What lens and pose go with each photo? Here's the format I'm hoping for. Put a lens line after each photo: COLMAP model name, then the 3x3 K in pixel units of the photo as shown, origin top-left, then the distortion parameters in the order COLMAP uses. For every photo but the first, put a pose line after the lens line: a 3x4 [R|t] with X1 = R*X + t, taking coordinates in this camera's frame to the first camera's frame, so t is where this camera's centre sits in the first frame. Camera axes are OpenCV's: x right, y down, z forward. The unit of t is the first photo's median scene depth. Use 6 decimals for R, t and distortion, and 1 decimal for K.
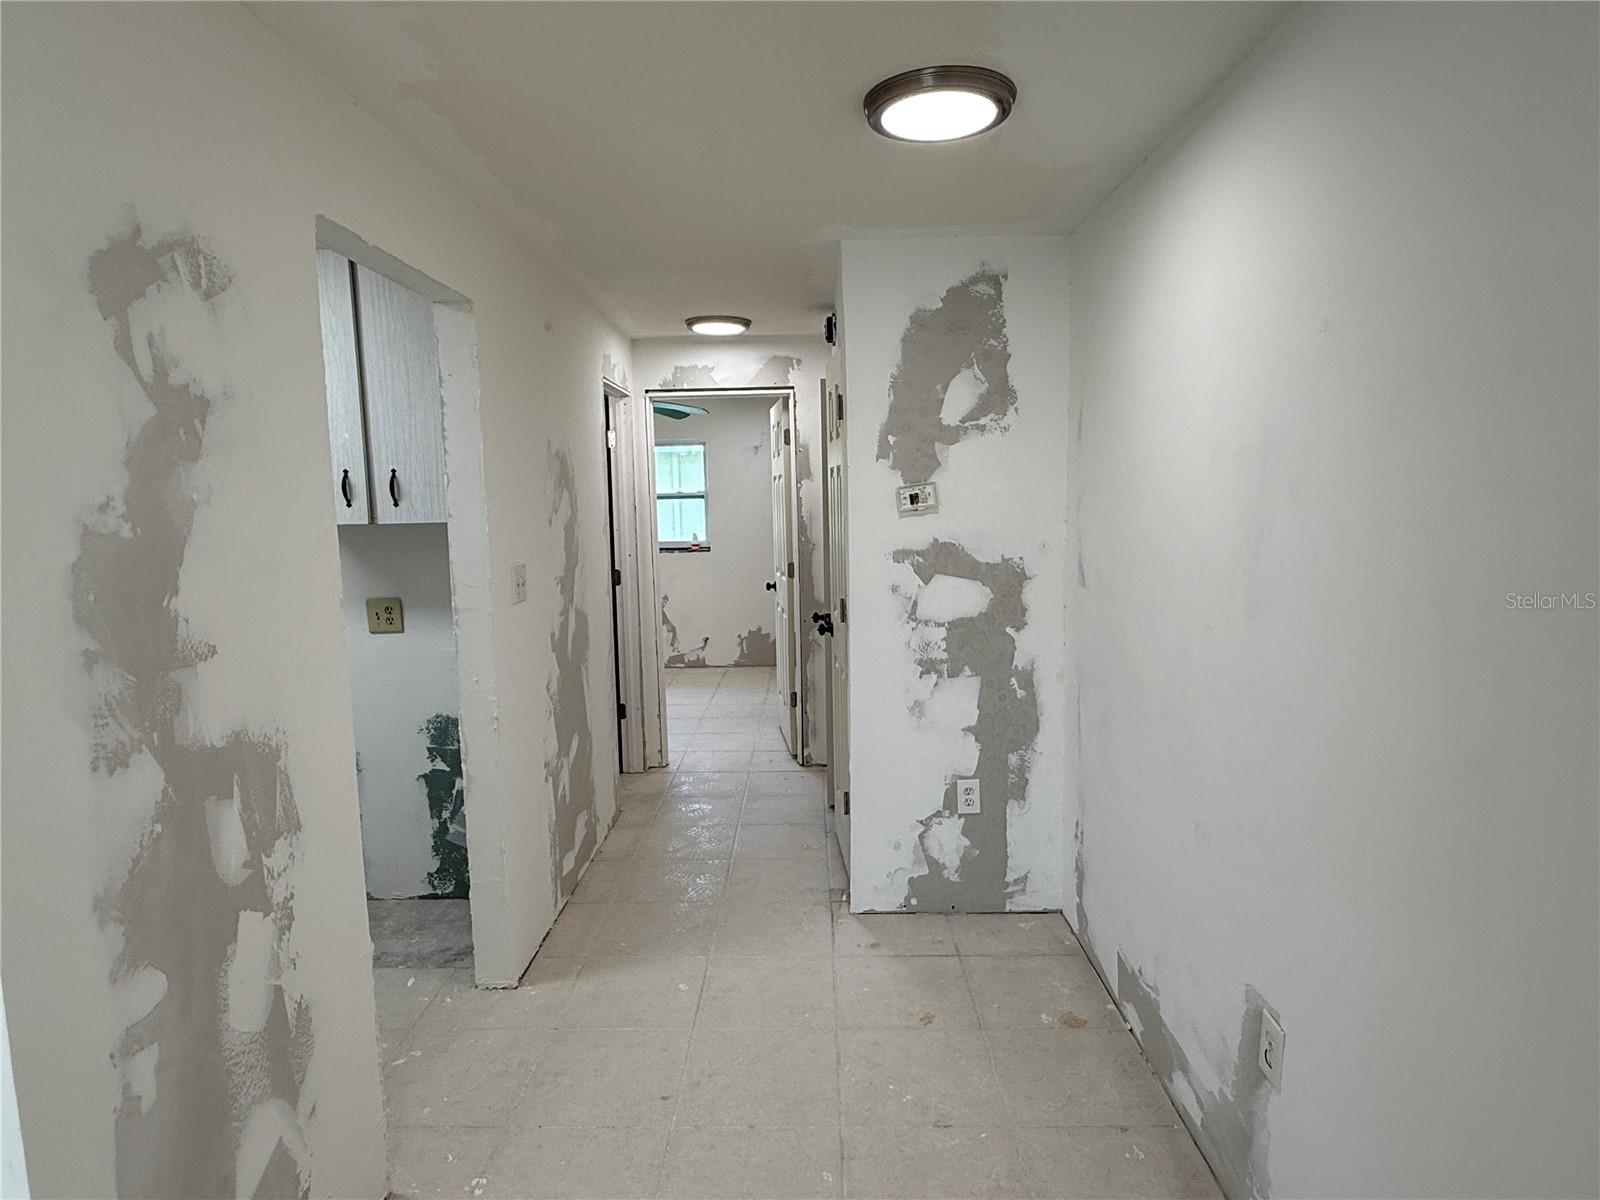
lens RADIAL K [[888.8, 0, 800.0], [0, 888.8, 600.0], [0, 0, 1]] dist [-0.002573, -0.000348]
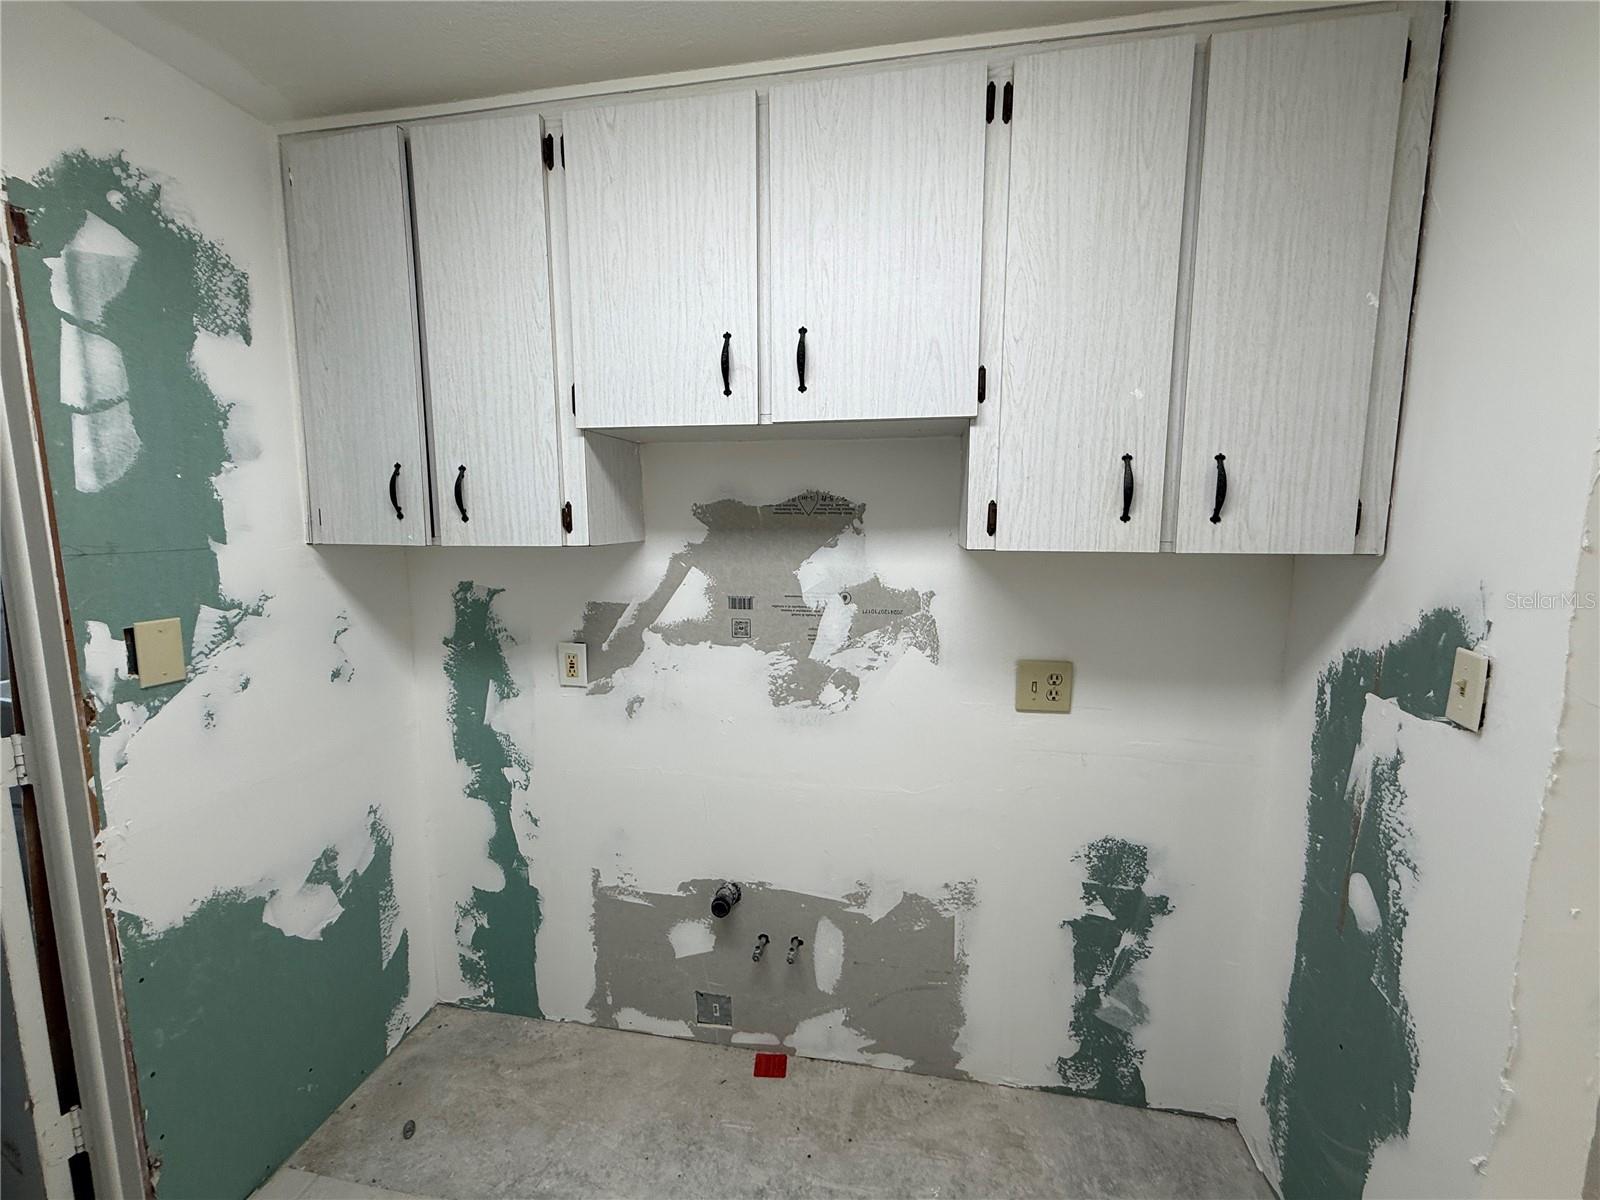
lens RADIAL K [[649.5, 0, 800.0], [0, 649.5, 600.0], [0, 0, 1]] dist [0.000037, -0.000027]
pose [[0.987482, 0.040602, -0.152417, -0.562865], [-0.038886, 0.999142, 0.014226, -0.045372], [0.152864, -0.008121, 0.988214, 0.484692]]
